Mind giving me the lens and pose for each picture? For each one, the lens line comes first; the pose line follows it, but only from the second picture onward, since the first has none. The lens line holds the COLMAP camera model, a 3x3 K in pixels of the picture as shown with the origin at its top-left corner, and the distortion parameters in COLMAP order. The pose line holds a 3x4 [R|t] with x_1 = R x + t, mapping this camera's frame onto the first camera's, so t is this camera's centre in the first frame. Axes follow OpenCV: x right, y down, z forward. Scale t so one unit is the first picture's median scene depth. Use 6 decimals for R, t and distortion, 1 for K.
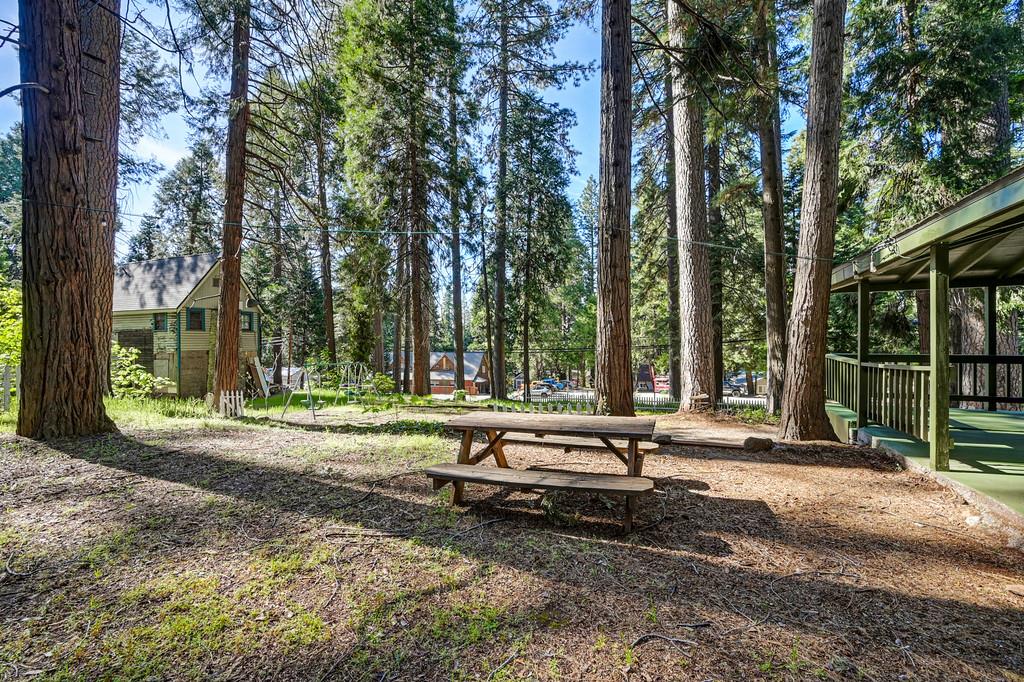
lens RADIAL K [[407.3, 0, 510.9], [0, 407.3, 341.8], [0, 0, 1]] dist [0.002112, 0.000060]
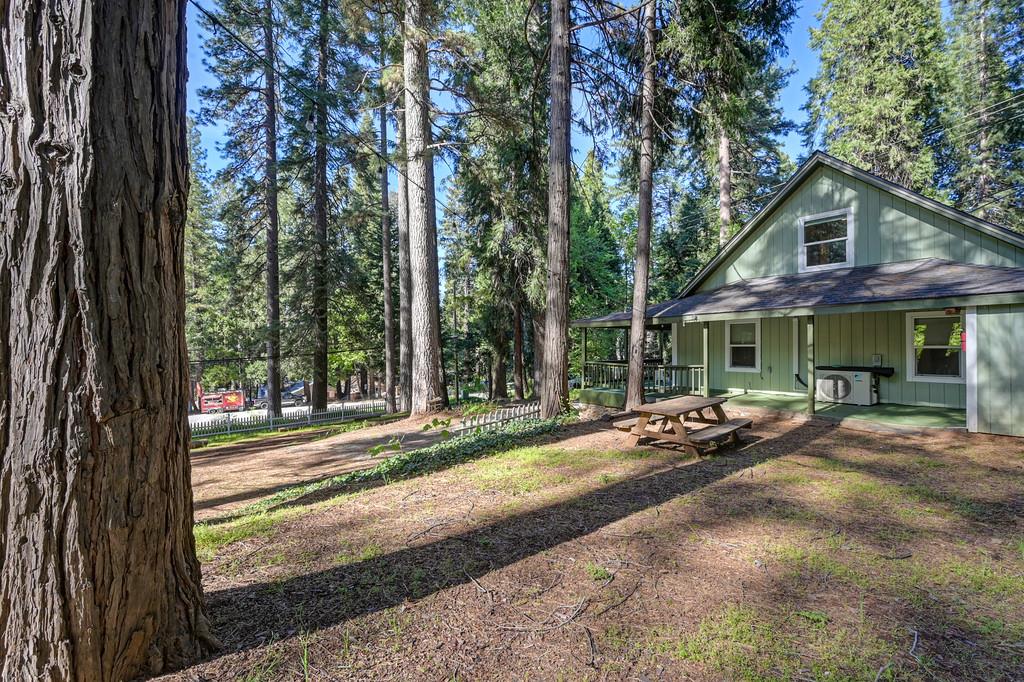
lens RADIAL K [[422.2, 0, 510.3], [0, 422.2, 341.3], [0, 0, 1]] dist [-0.001225, -0.000031]
pose [[0.499377, -0.001079, 0.866384, -1.866129], [0.017205, 0.999814, -0.008671, -0.086925], [-0.866214, 0.019236, 0.499303, 0.707243]]
